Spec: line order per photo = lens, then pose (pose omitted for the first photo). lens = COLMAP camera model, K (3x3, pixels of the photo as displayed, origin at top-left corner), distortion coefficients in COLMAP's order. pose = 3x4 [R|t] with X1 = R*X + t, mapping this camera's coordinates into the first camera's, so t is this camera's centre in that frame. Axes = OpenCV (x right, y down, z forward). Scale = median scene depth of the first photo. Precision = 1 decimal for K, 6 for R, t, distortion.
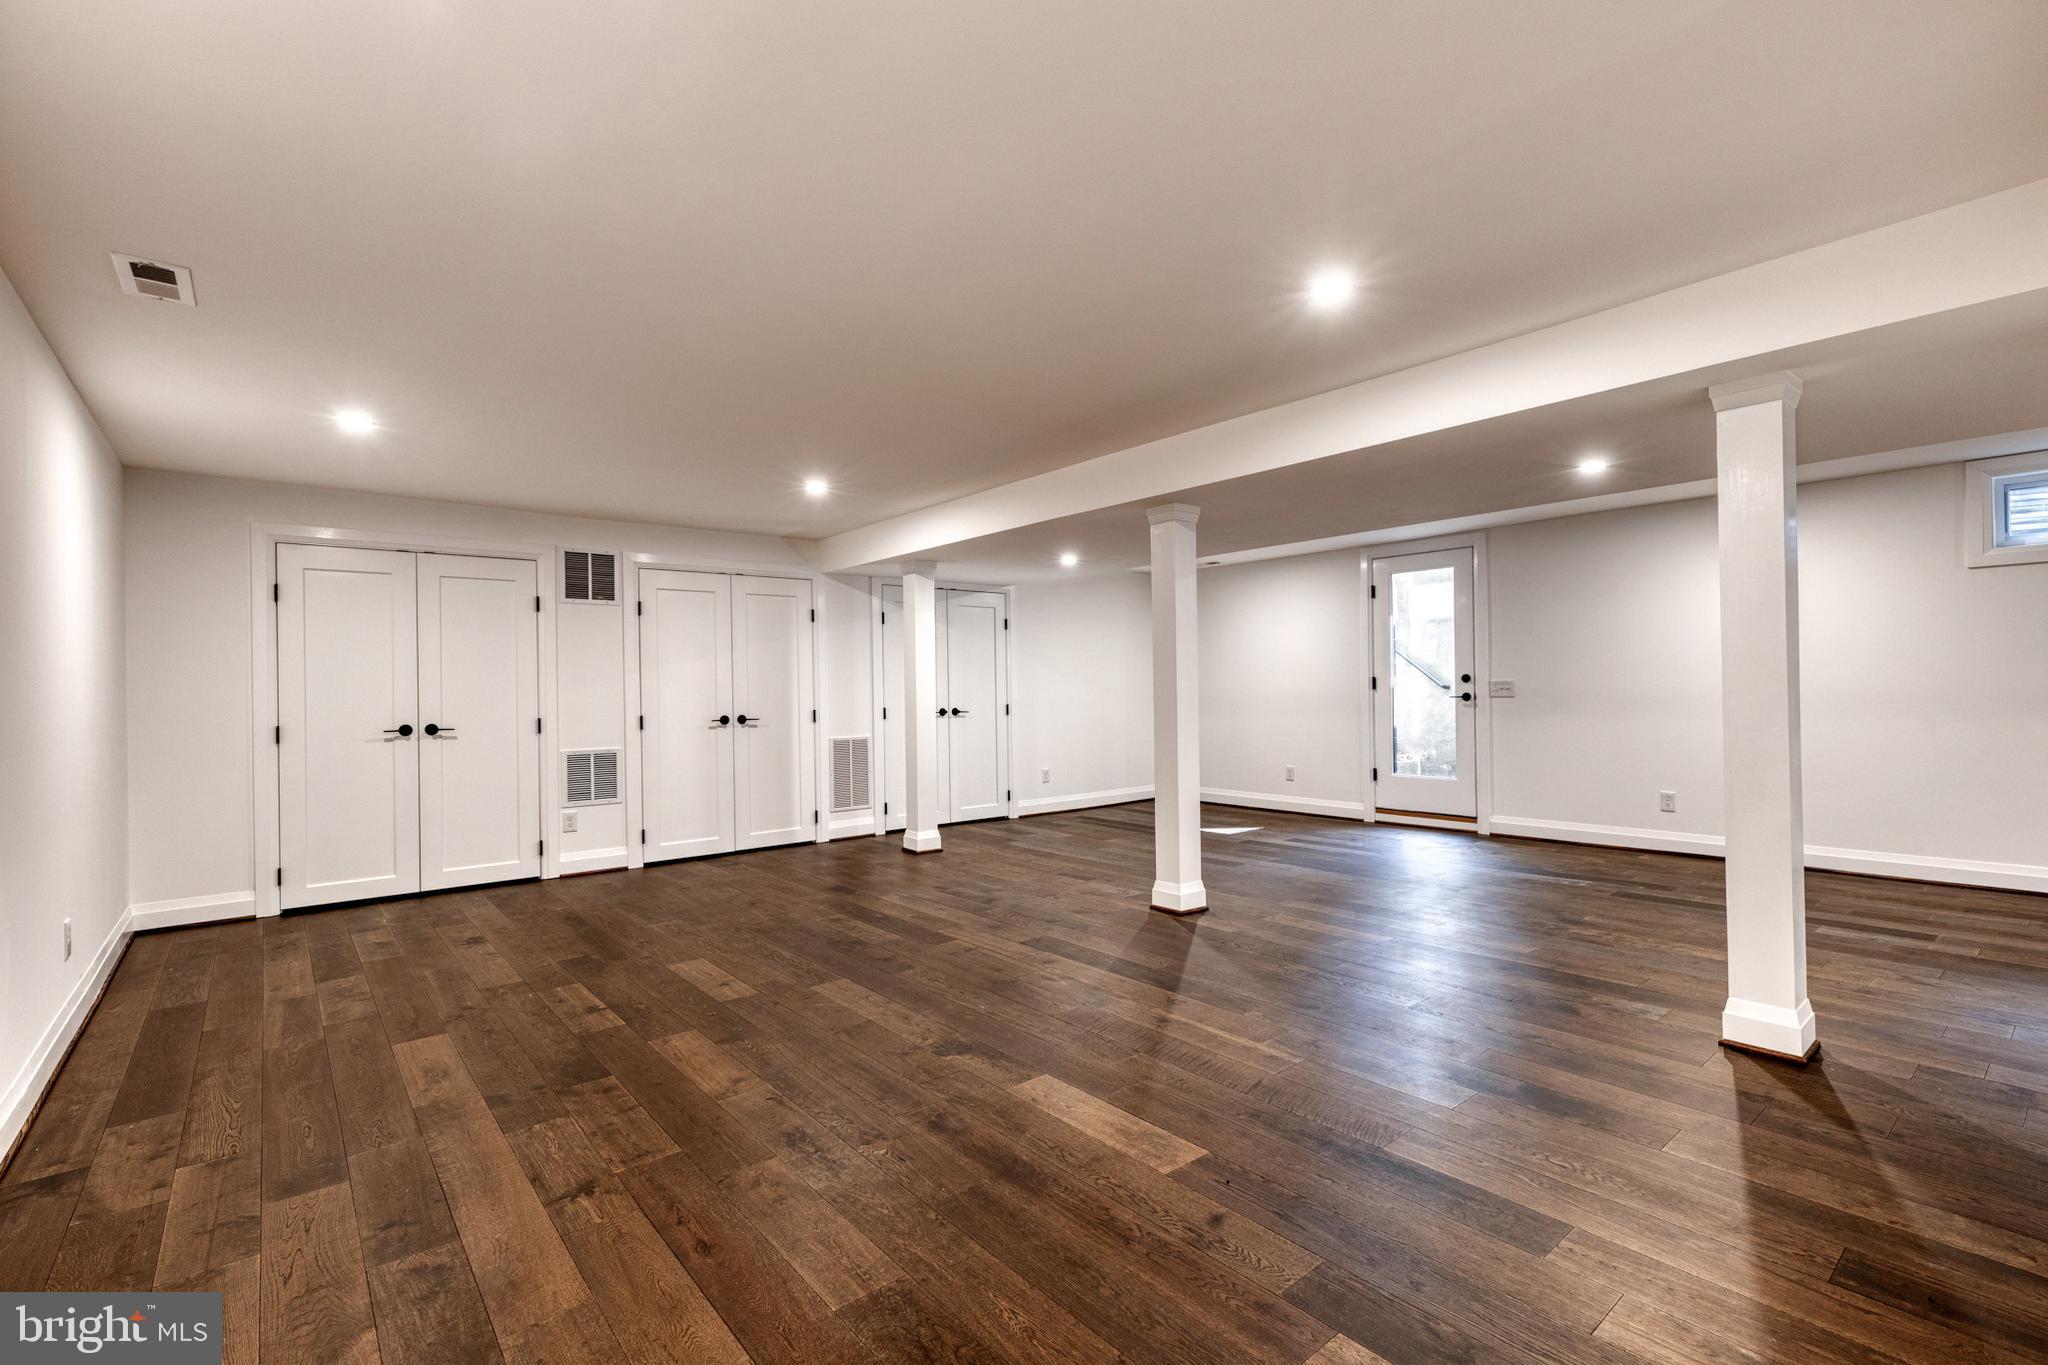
lens RADIAL K [[926.3, 0, 1067.8], [0, 926.3, 679.4], [0, 0, 1]] dist [0.007313, -0.001603]
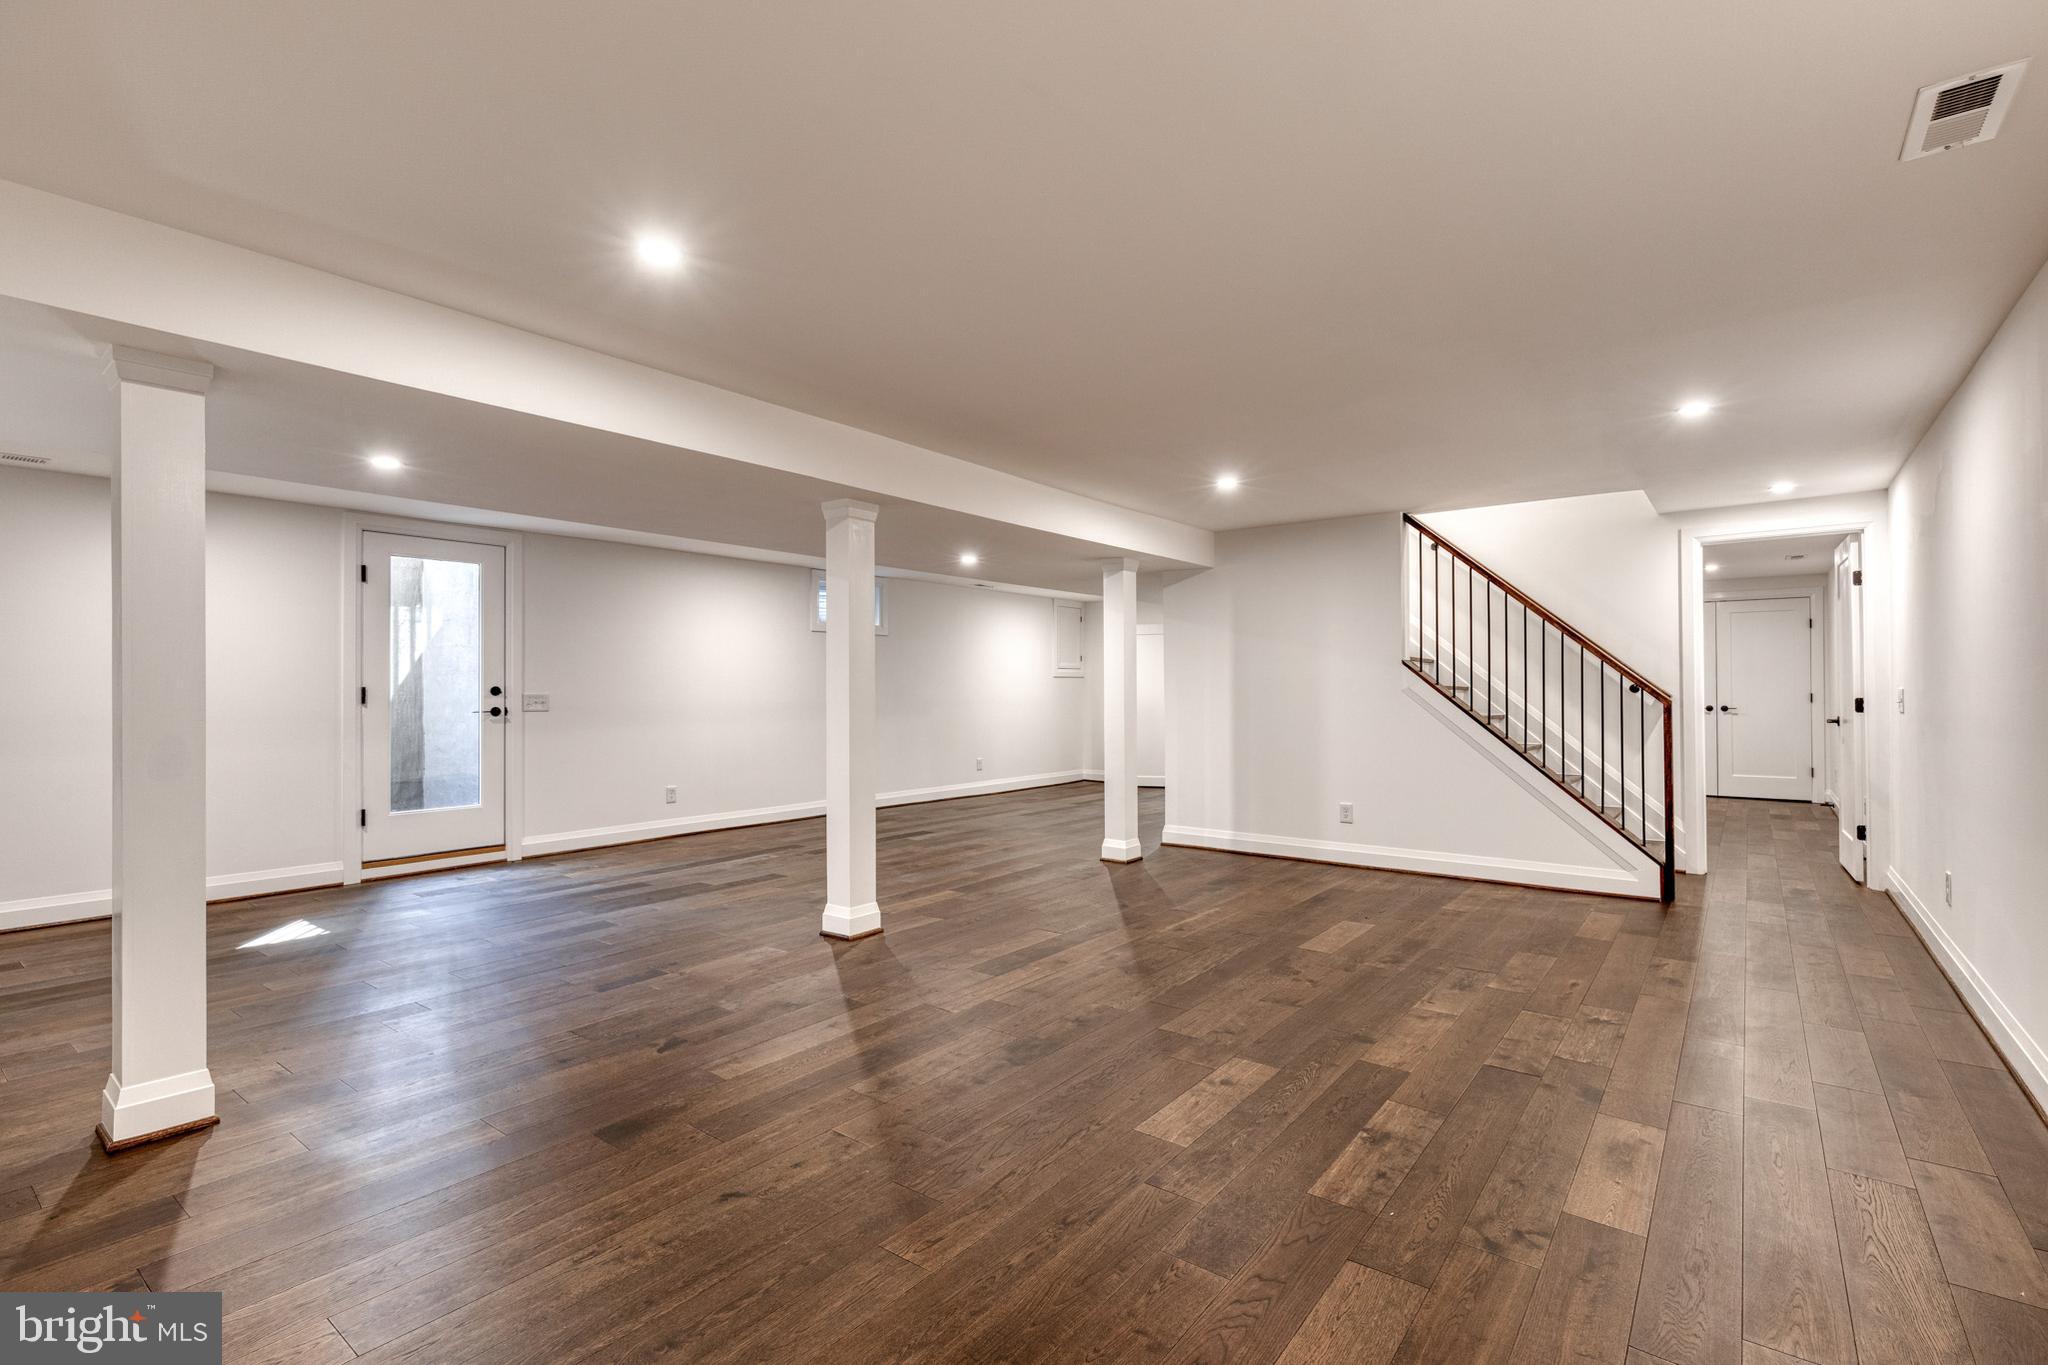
lens RADIAL K [[926.3, 0, 1036.2], [0, 926.3, 683.5], [0, 0, 1]] dist [0.007313, -0.001603]
pose [[-0.202403, 0.025098, 0.978981, -0.998342], [-0.003060, 0.999650, -0.026261, 0.024653], [-0.979298, -0.008310, -0.202255, 1.205079]]
